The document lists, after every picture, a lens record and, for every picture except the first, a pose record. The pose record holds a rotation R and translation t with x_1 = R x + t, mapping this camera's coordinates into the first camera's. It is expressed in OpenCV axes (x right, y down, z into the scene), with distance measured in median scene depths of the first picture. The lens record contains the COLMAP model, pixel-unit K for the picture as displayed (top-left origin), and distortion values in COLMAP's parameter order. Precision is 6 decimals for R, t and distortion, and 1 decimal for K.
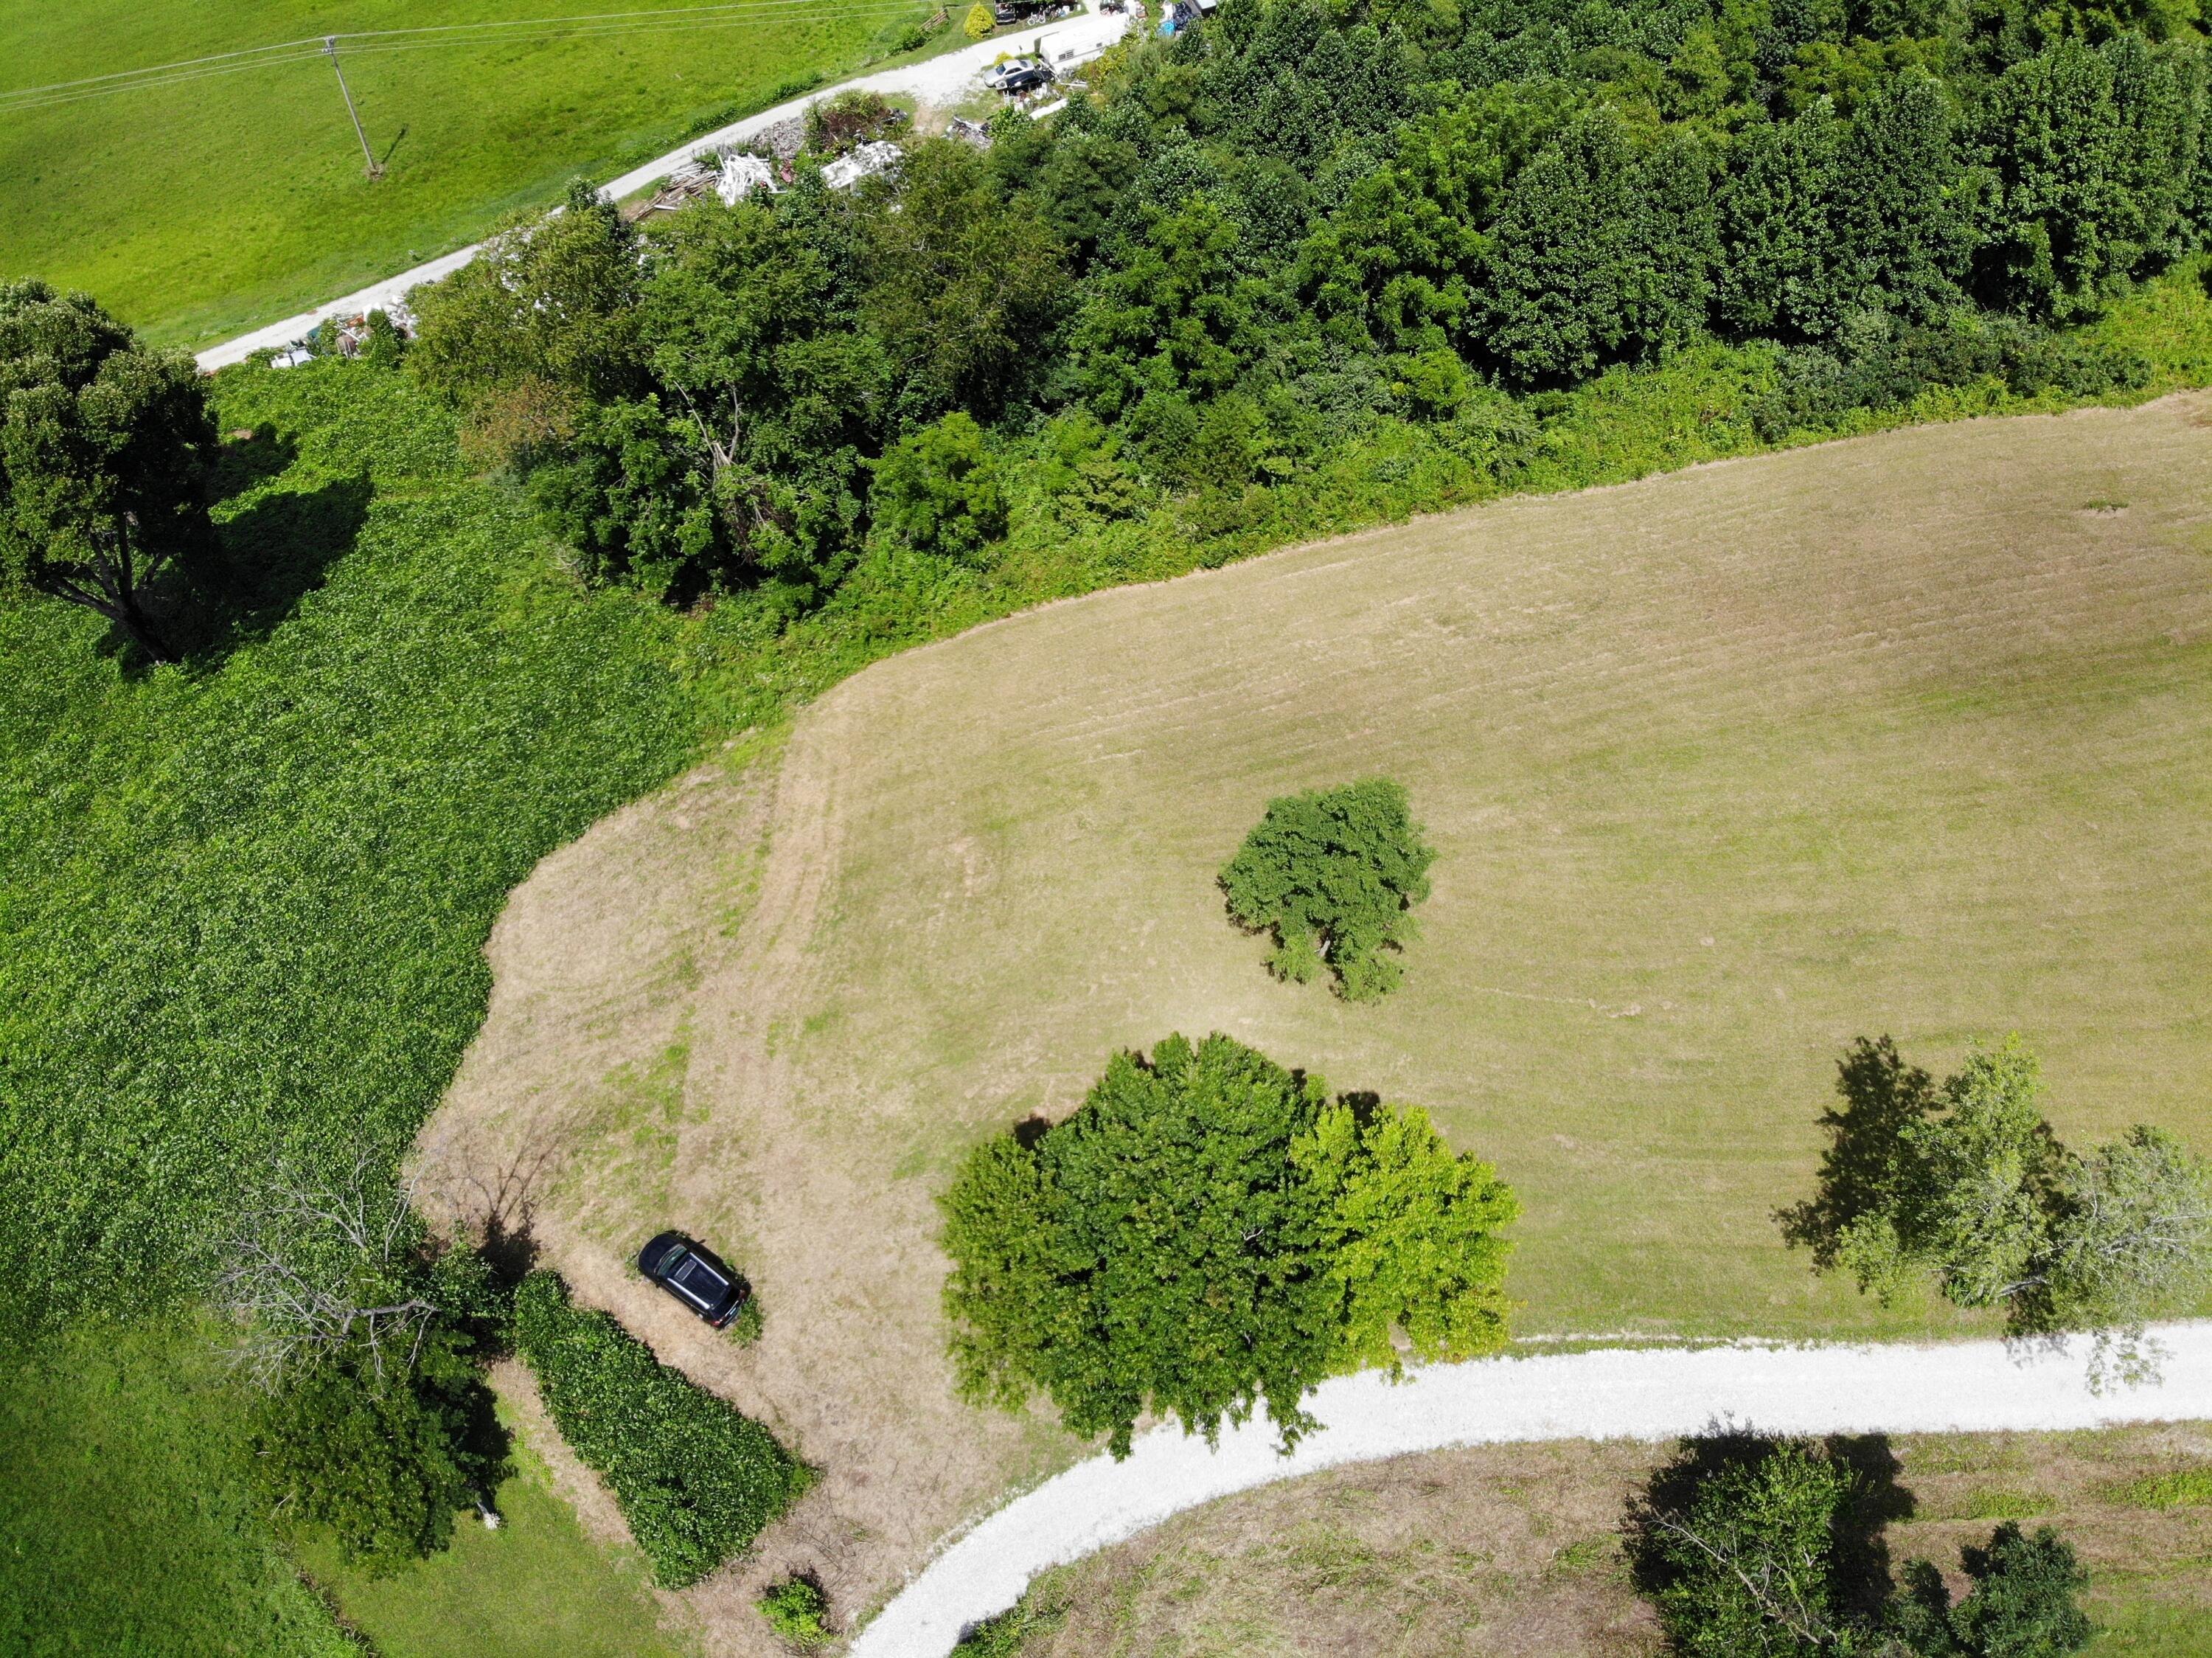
lens RADIAL K [[1634.4, 0, 1096.0], [0, 1634.4, 801.2], [0, 0, 1]] dist [0.023590, -0.125740]
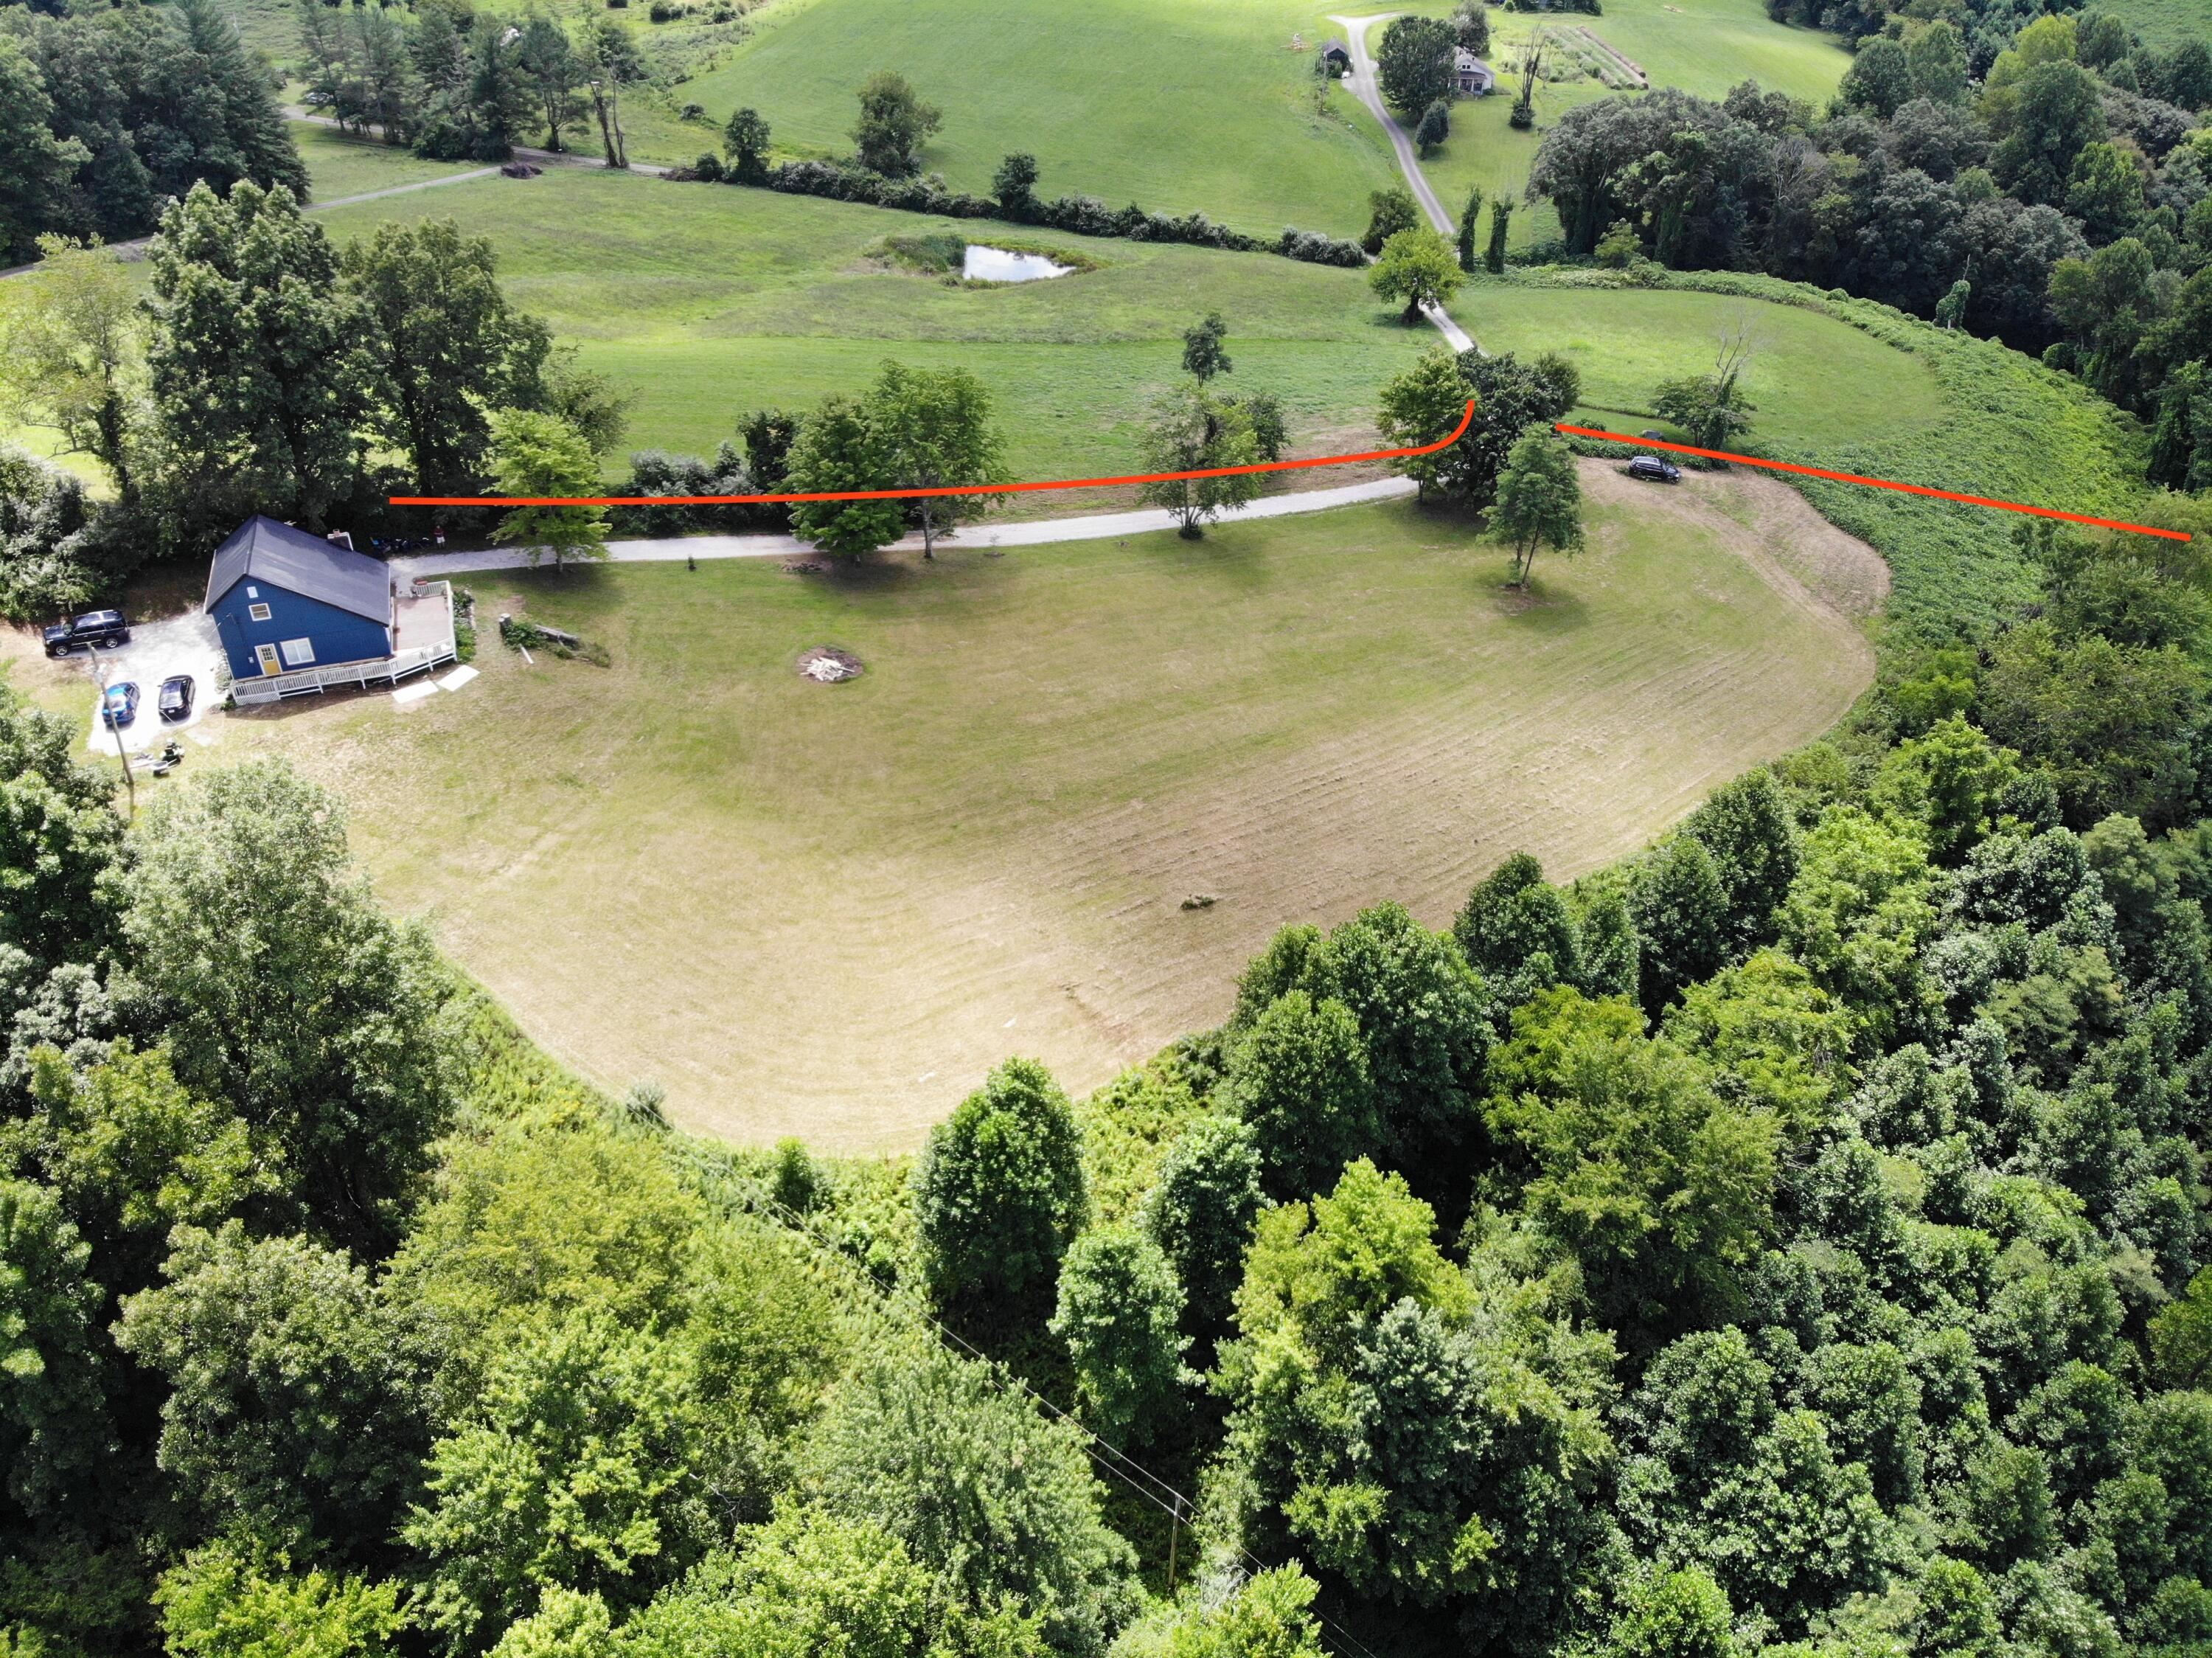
lens RADIAL K [[1634.4, 0, 1096.0], [0, 1634.4, 801.2], [0, 0, 1]] dist [0.023590, -0.125740]
pose [[-0.916884, 0.225016, -0.329684, 1.304218], [-0.338155, 0.000948, 0.941090, -1.566166], [0.212073, 0.974355, 0.075222, 1.013407]]
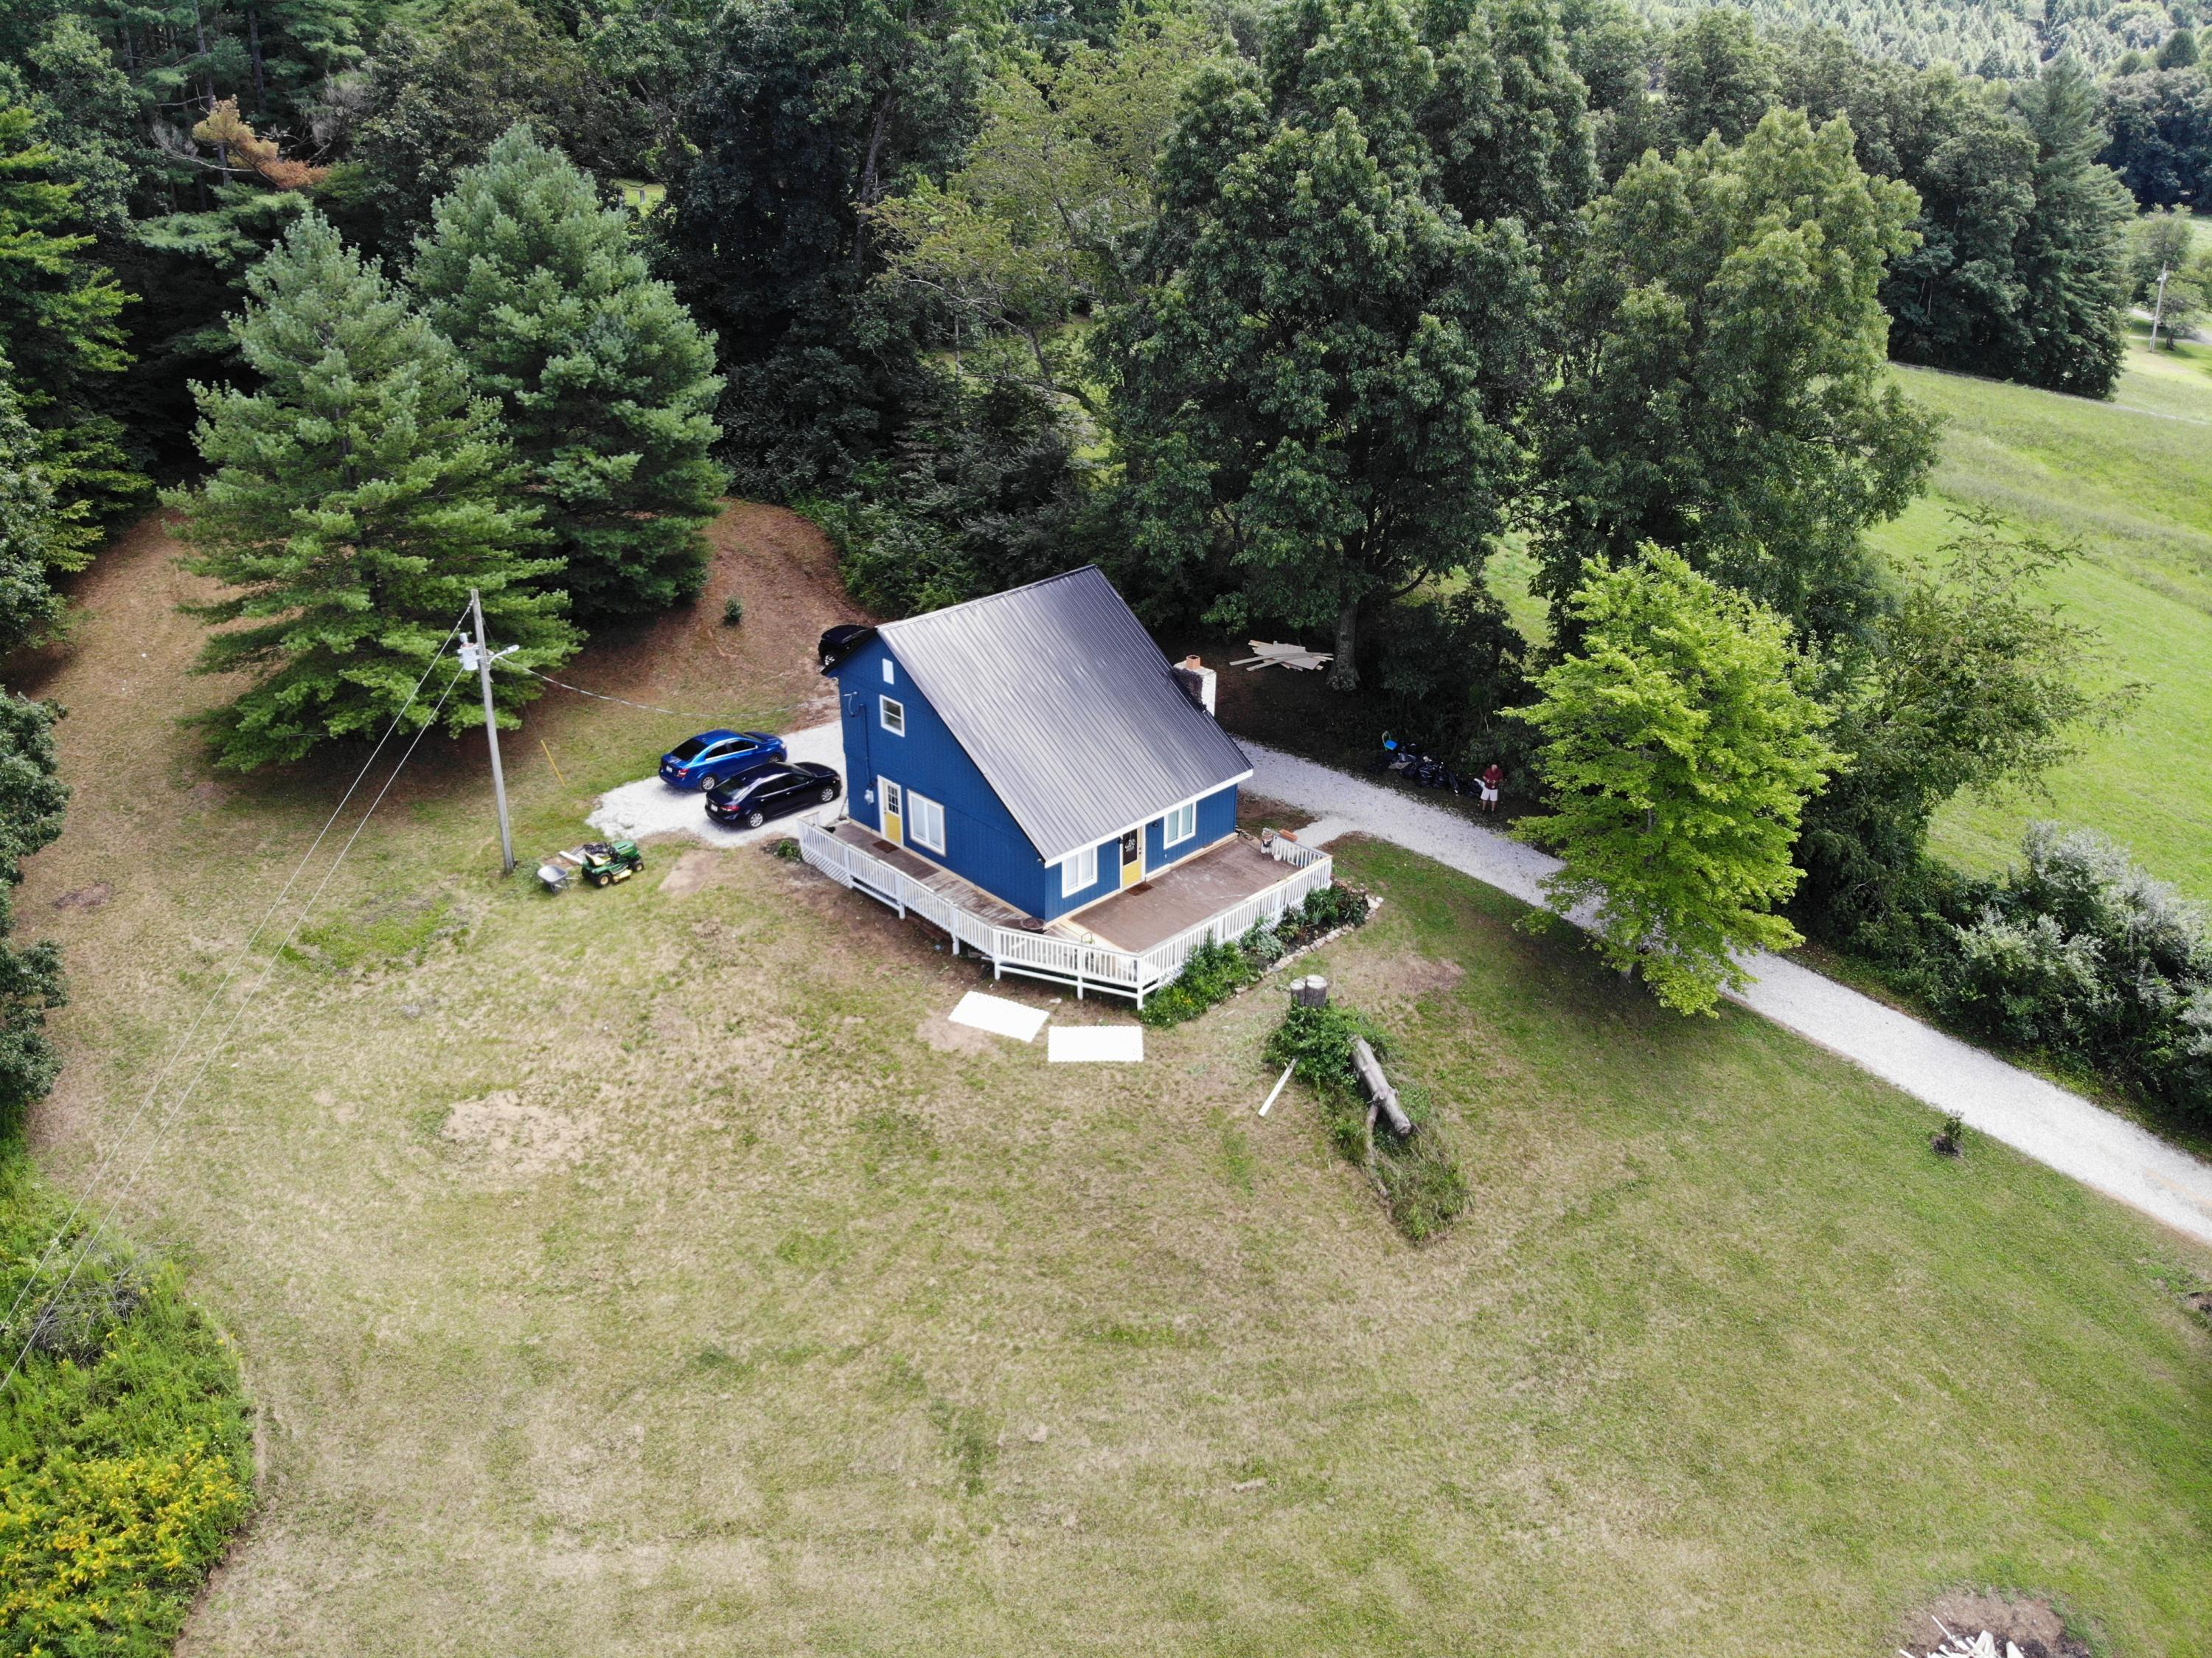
lens RADIAL K [[1636.4, 0, 1106.0], [0, 1636.4, 829.0], [0, 0, 1]] dist [0.214187, -0.505832]
pose [[-0.753910, -0.305681, 0.581532, 0.976921], [0.543691, 0.206611, 0.813457, -0.479902], [-0.368809, 0.929447, 0.010430, 0.807021]]
